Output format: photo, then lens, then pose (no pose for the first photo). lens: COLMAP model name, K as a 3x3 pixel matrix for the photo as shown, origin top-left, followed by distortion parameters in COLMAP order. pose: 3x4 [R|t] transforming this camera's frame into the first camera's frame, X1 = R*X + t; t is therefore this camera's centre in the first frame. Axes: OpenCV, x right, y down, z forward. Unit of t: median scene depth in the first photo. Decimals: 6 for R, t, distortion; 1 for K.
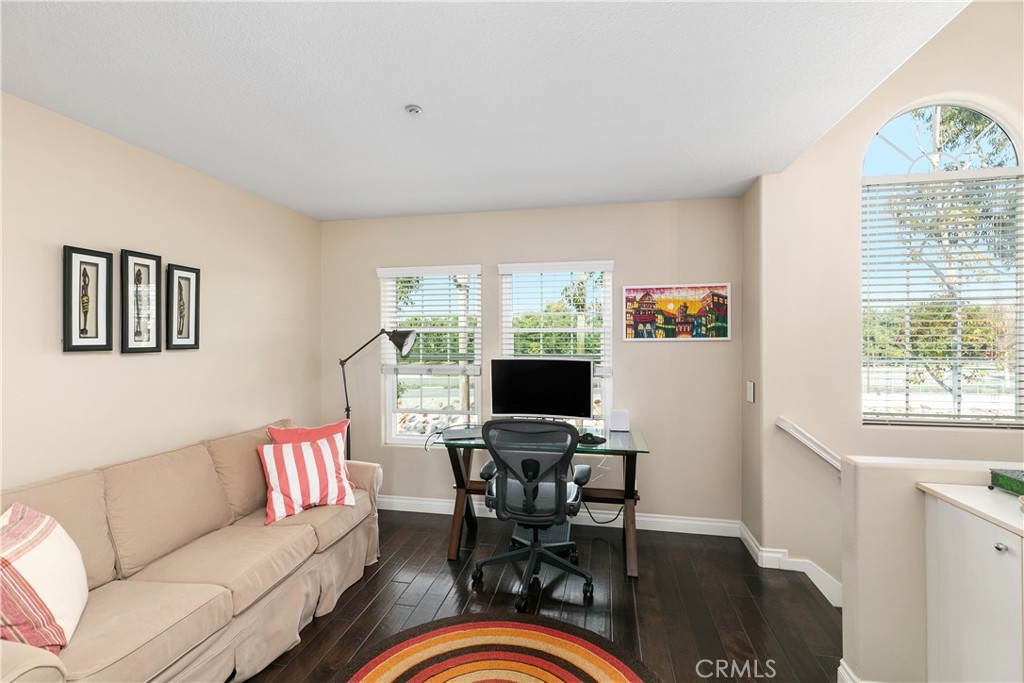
lens RADIAL K [[454.0, 0, 514.5], [0, 454.0, 338.5], [0, 0, 1]] dist [0.015647, -0.000369]
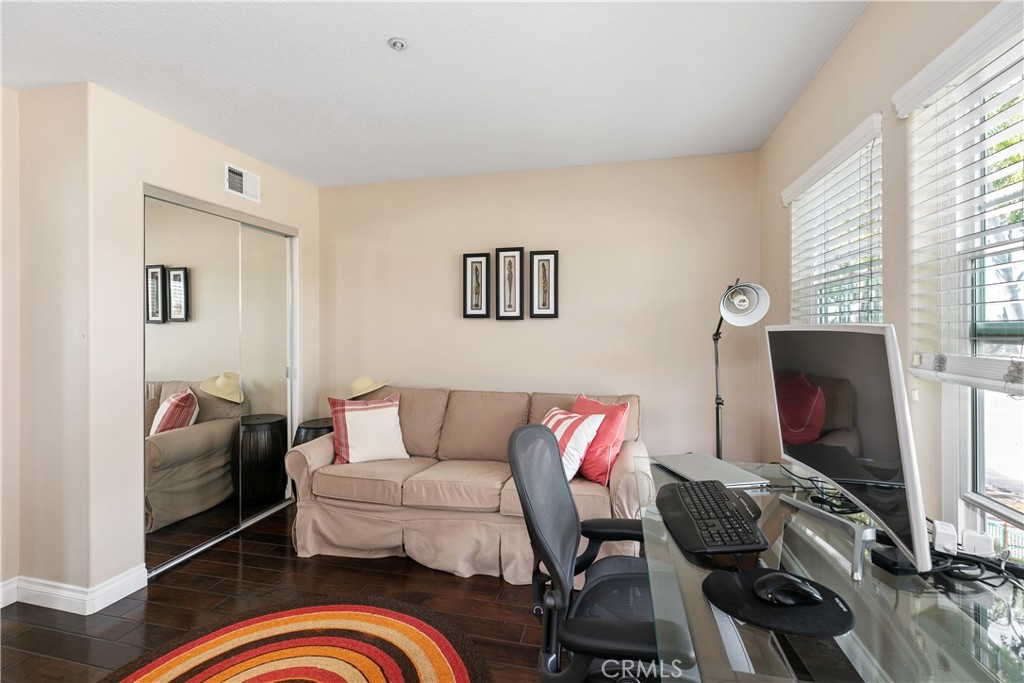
lens RADIAL K [[454.0, 0, 514.5], [0, 454.0, 338.5], [0, 0, 1]] dist [0.015647, -0.000369]
pose [[-0.029162, 0.014511, -0.999469, 0.582045], [0.002183, 0.999893, 0.014453, 0.069934], [0.999572, -0.001760, -0.029191, 1.090878]]
